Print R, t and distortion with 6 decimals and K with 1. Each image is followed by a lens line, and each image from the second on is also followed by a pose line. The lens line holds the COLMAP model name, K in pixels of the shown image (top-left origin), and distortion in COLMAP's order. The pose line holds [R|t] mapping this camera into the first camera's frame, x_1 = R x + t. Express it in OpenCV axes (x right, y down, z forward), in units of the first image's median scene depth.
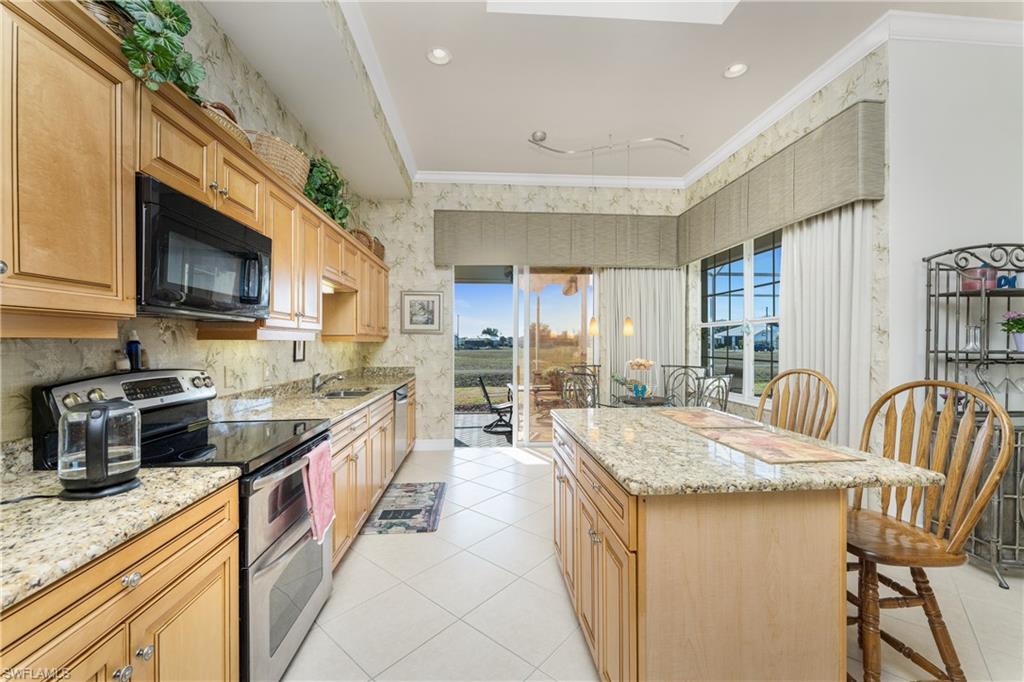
lens RADIAL K [[419.2, 0, 509.7], [0, 419.2, 343.2], [0, 0, 1]] dist [-0.002221, -0.000011]
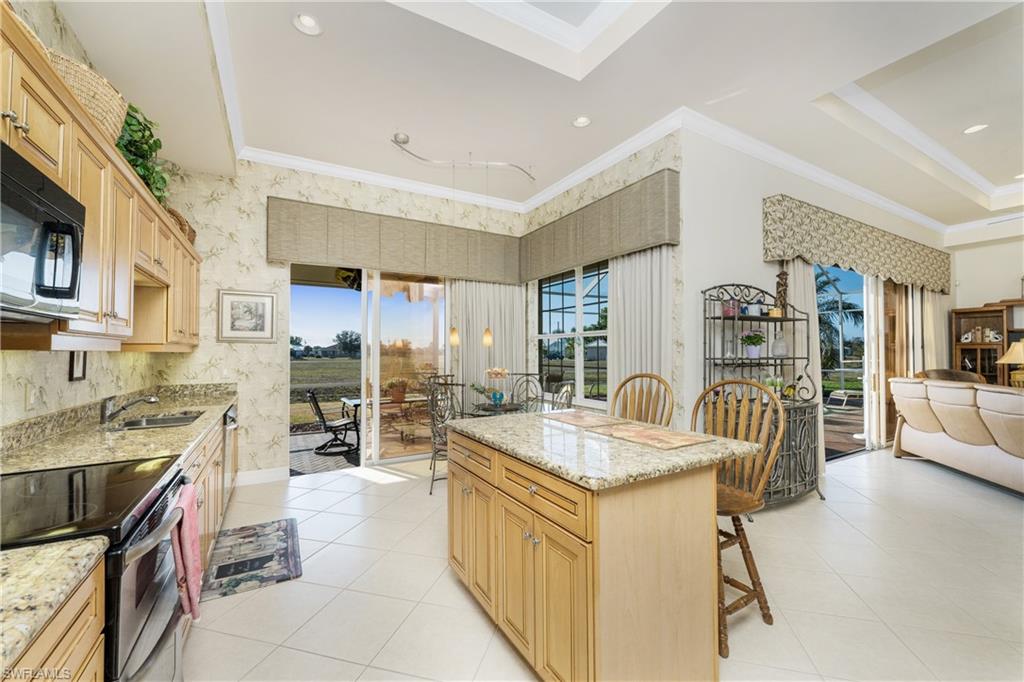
lens RADIAL K [[419.2, 0, 521.4], [0, 419.2, 343.7], [0, 0, 1]] dist [-0.002221, -0.000011]
pose [[0.895979, 0.007323, 0.444036, -0.117604], [0.002579, 0.999761, -0.021693, -0.000693], [-0.444088, 0.020581, 0.895747, 0.027058]]
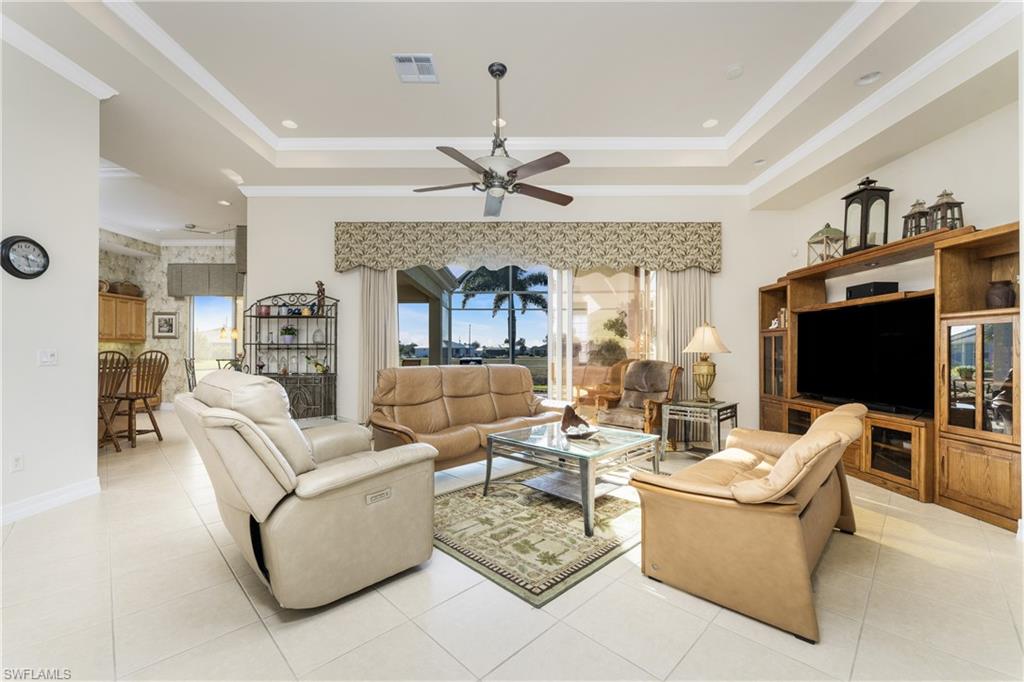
lens RADIAL K [[419.2, 0, 504.3], [0, 419.2, 353.2], [0, 0, 1]] dist [-0.002221, -0.000011]
pose [[0.997059, 0.004051, -0.076526, 1.578919], [-0.004219, 0.999989, -0.002028, 0.043133], [0.076517, 0.002345, 0.997066, -0.683892]]
